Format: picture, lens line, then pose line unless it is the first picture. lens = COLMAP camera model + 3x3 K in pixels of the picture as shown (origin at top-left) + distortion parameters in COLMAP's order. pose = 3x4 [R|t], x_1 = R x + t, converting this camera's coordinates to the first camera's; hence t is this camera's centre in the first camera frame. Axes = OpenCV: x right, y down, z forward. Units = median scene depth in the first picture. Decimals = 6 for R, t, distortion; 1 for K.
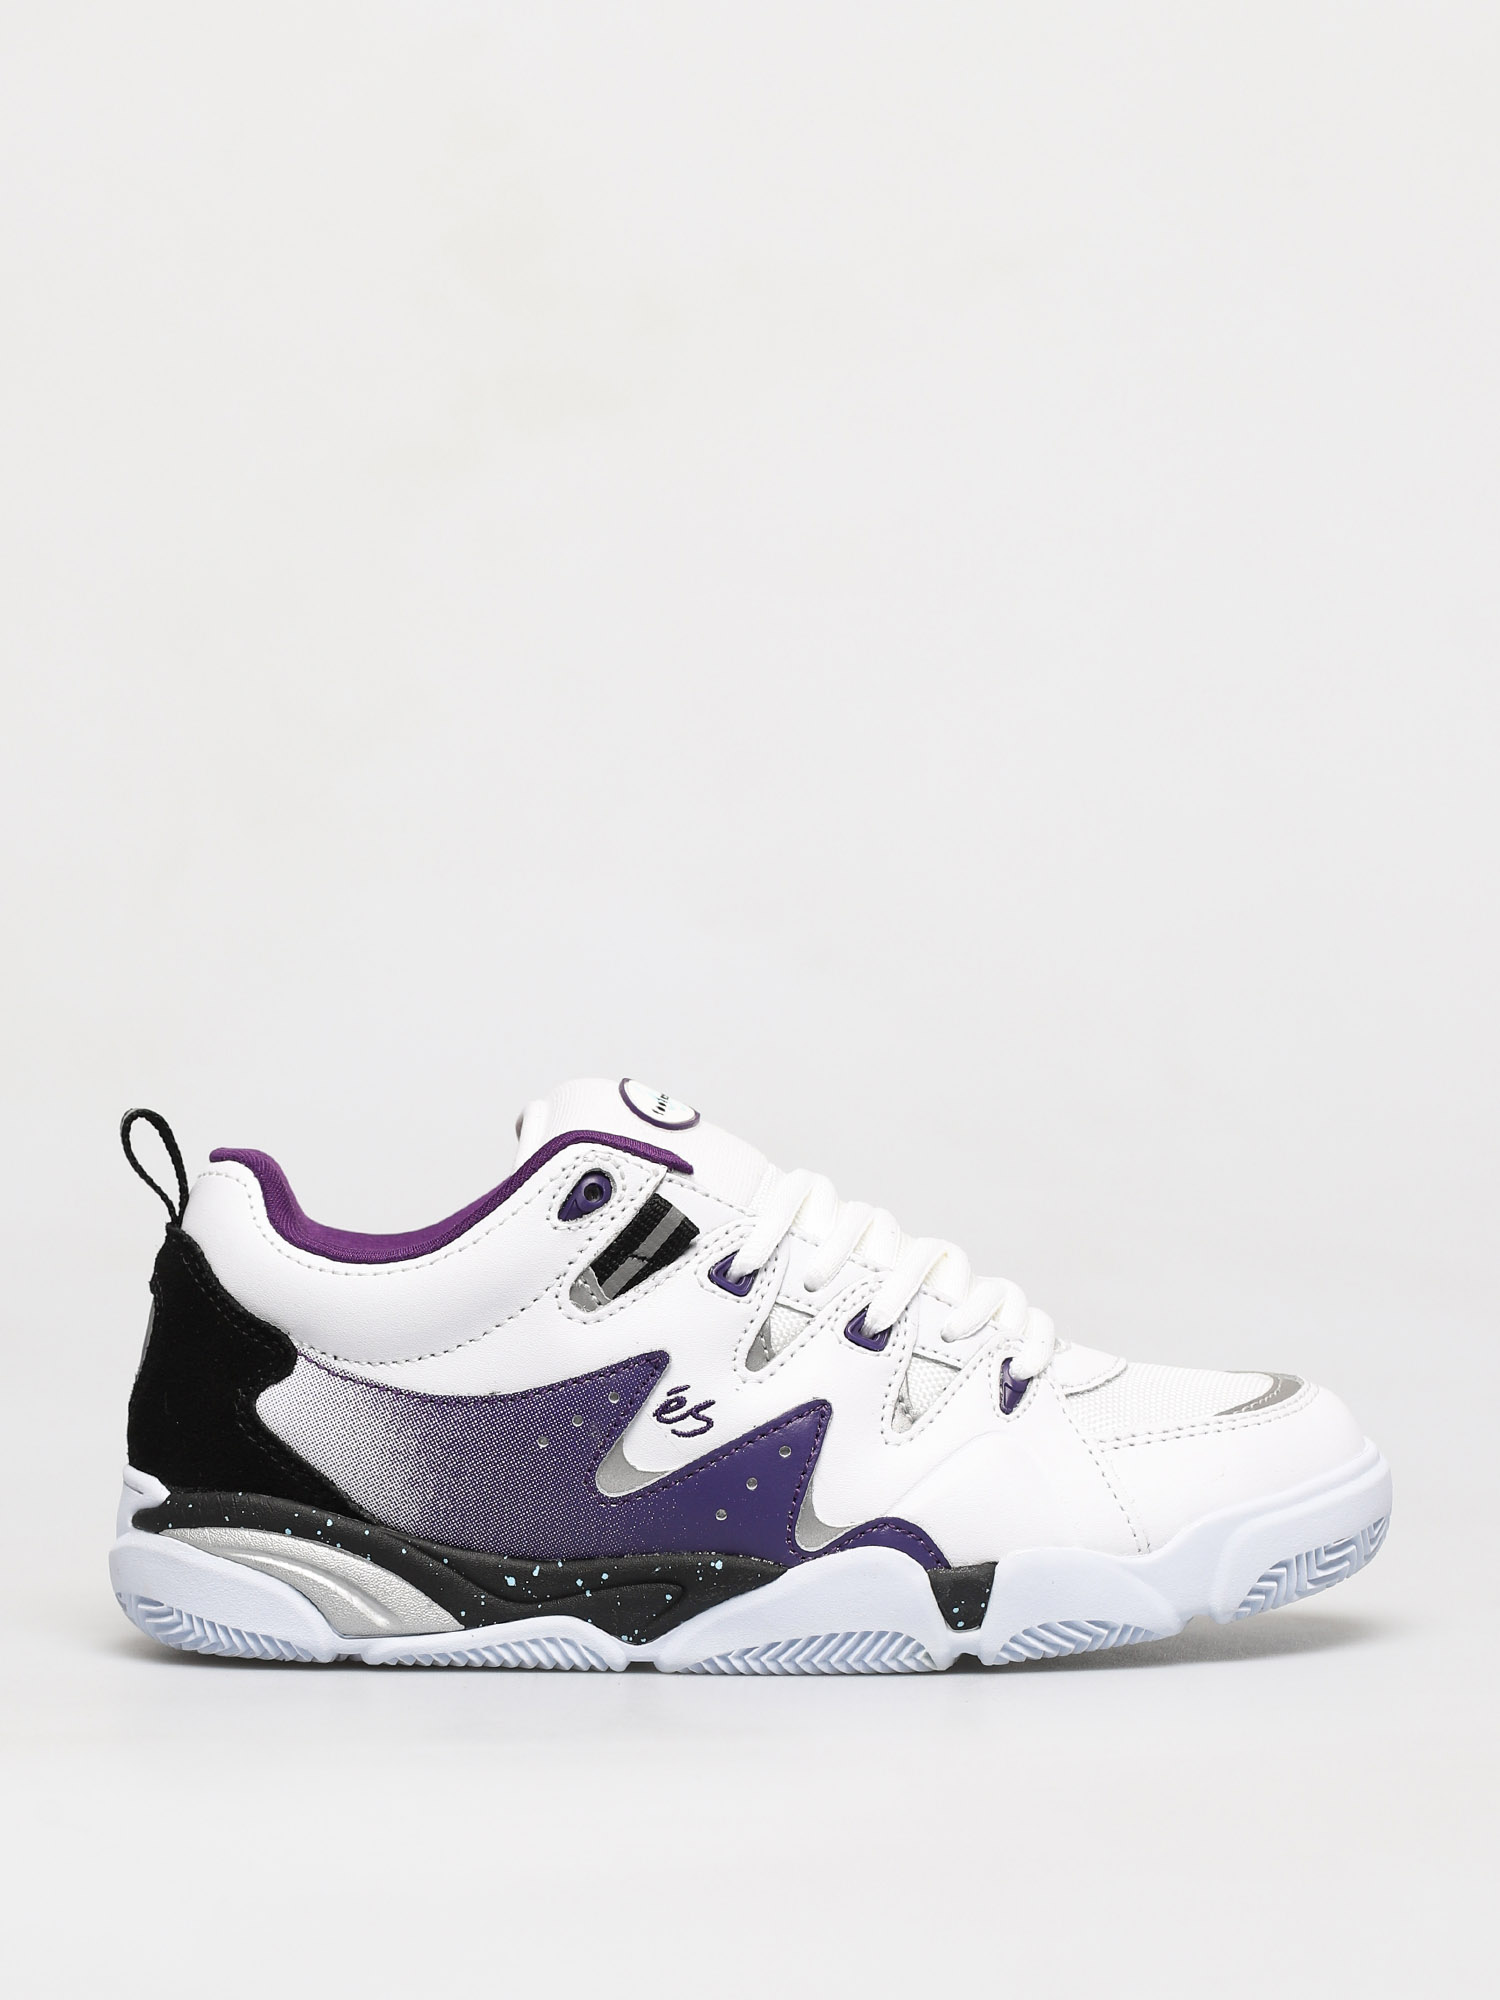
lens RADIAL K [[6997.0, 0, 750.0], [0, 6997.0, 1000.0], [0, 0, 1]] dist [0.092233, 3.092249]
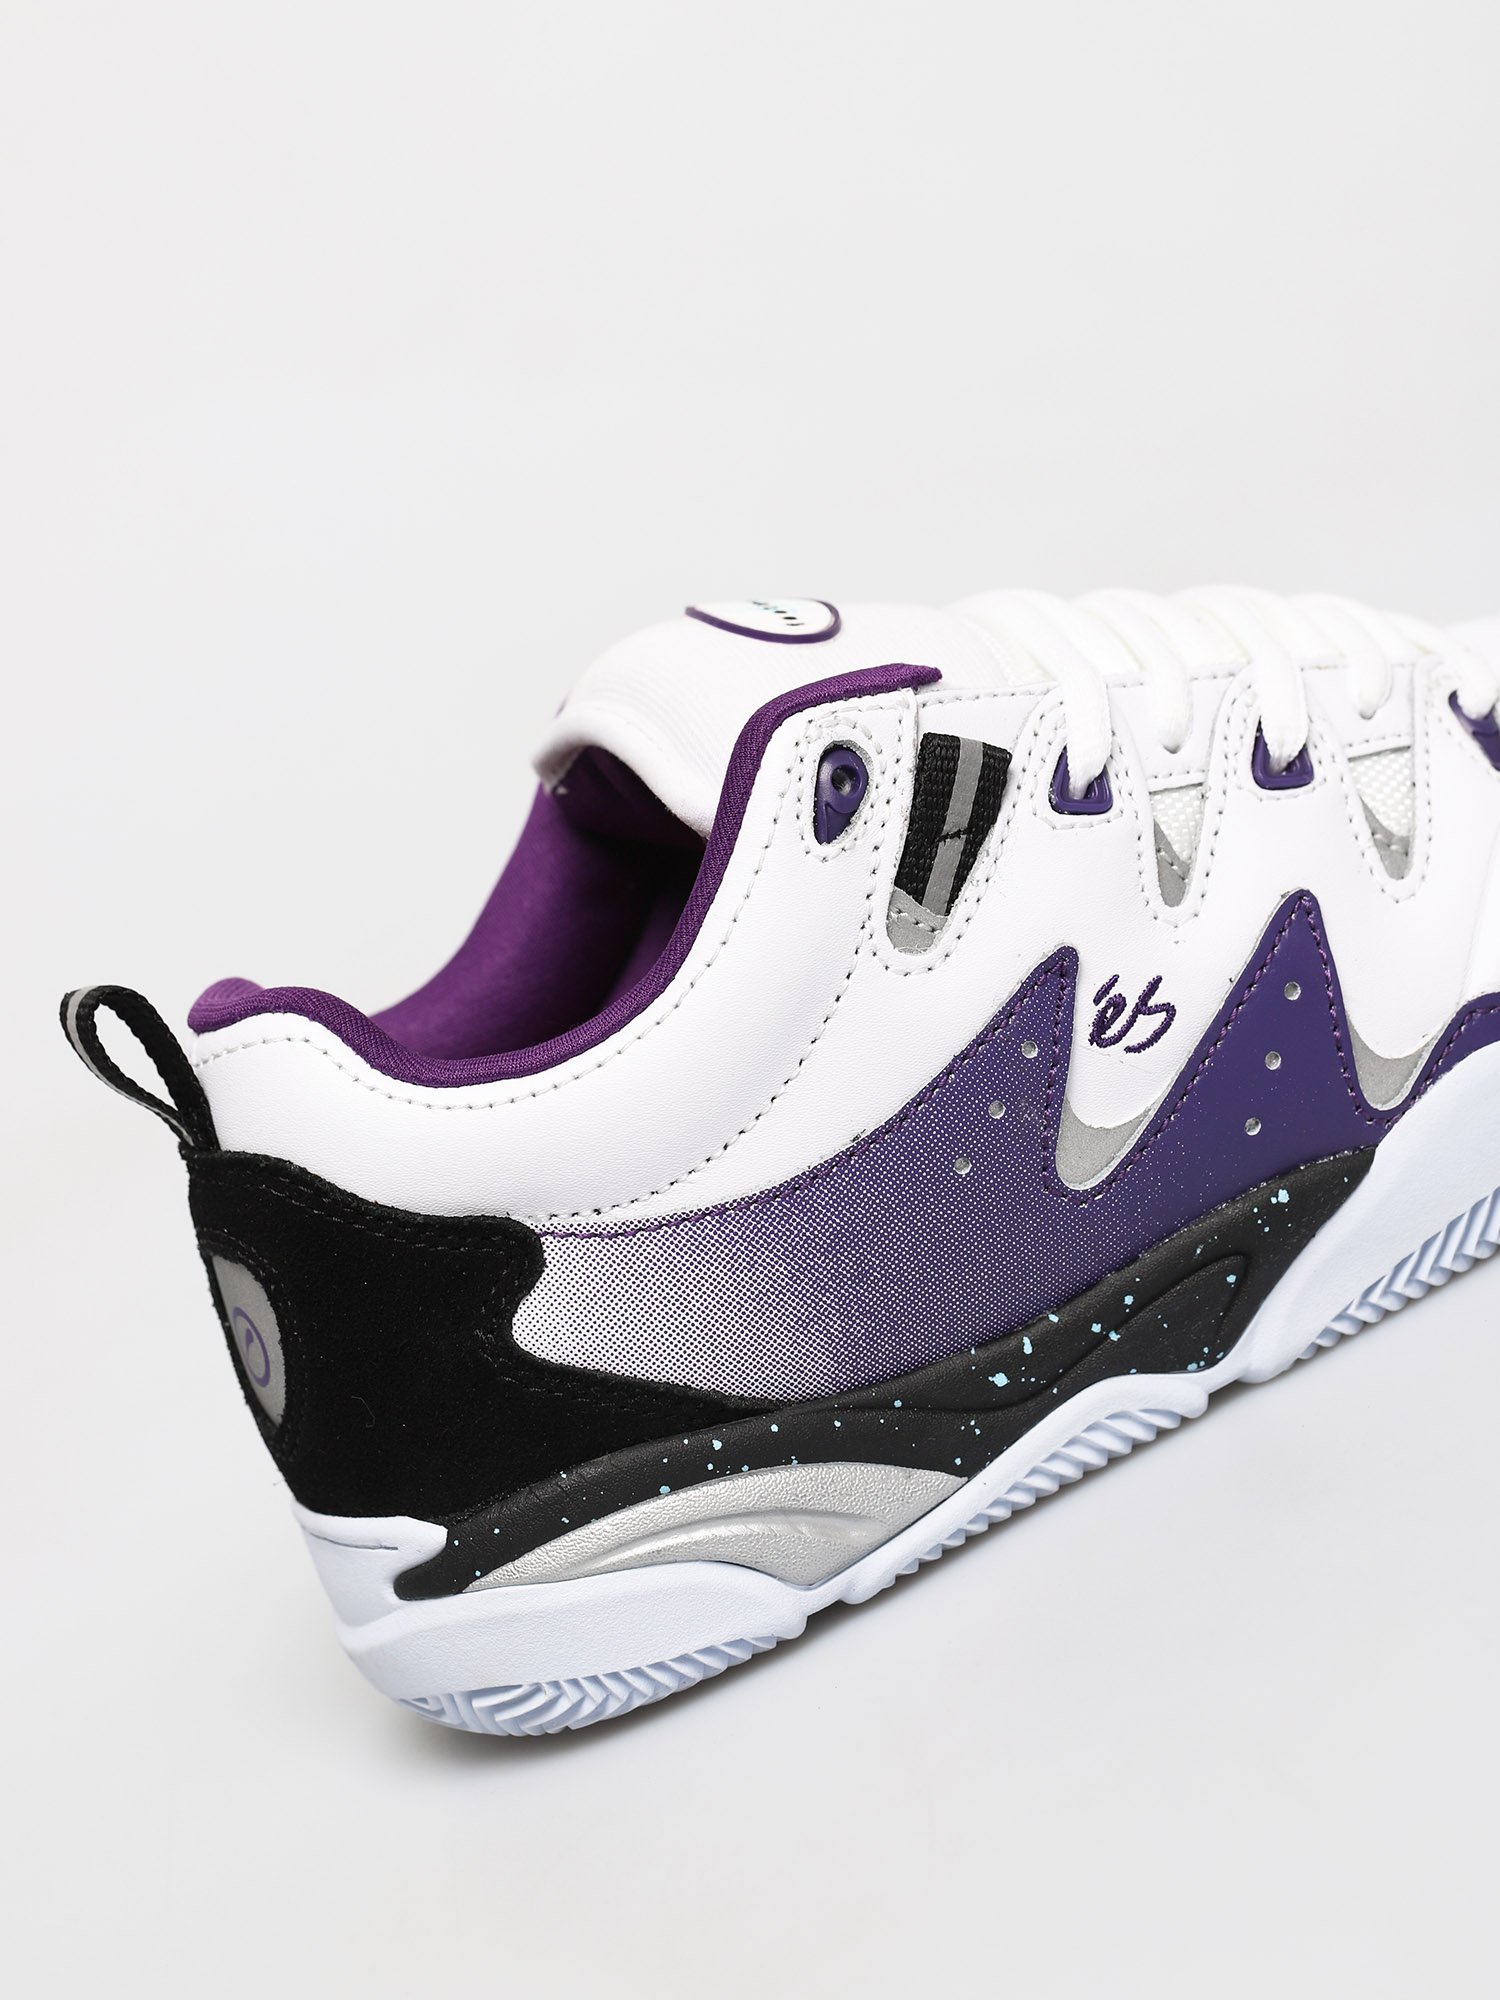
lens RADIAL K [[6997.0, 0, 750.0], [0, 6997.0, 1000.0], [0, 0, 1]] dist [0.092233, 3.092249]
pose [[0.843518, -0.489147, 0.221840, -0.177221], [0.453303, 0.869890, 0.194444, -0.080507], [-0.288089, -0.063457, 0.955499, 0.403360]]
